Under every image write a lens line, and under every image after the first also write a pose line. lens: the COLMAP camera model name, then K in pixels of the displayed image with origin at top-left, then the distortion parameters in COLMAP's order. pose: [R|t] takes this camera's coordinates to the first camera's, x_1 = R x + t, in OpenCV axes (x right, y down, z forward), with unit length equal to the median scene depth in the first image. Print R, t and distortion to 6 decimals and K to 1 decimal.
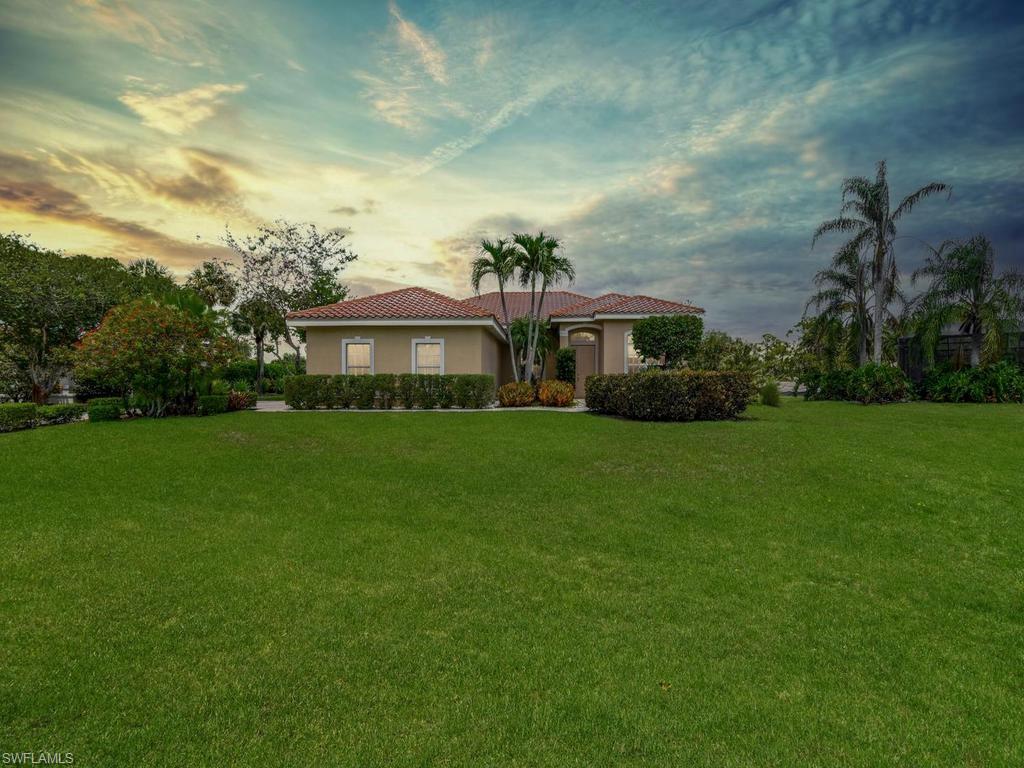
lens RADIAL K [[469.2, 0, 511.9], [0, 469.2, 381.5], [0, 0, 1]] dist [0.005116, -0.007940]
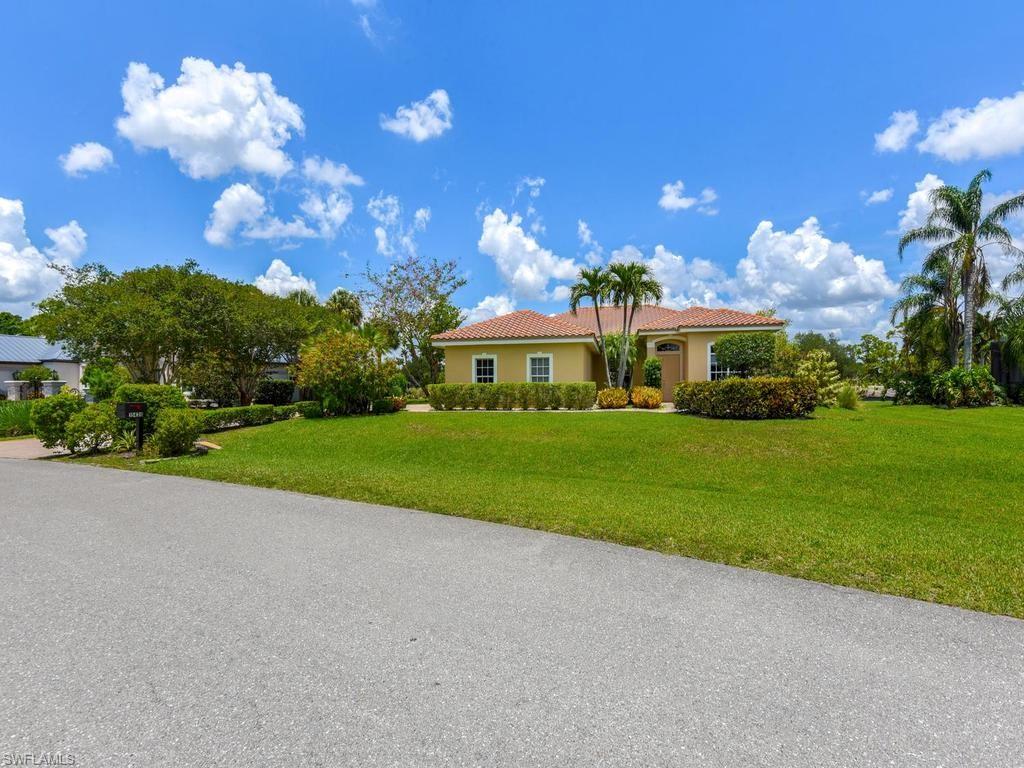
lens RADIAL K [[469.2, 0, 511.0], [0, 469.2, 390.1], [0, 0, 1]] dist [0.005116, -0.007940]
pose [[0.987622, -0.004559, -0.156785, -0.051449], [0.005510, 0.999969, 0.005631, -0.002084], [0.156755, -0.006425, 0.987617, -0.201032]]
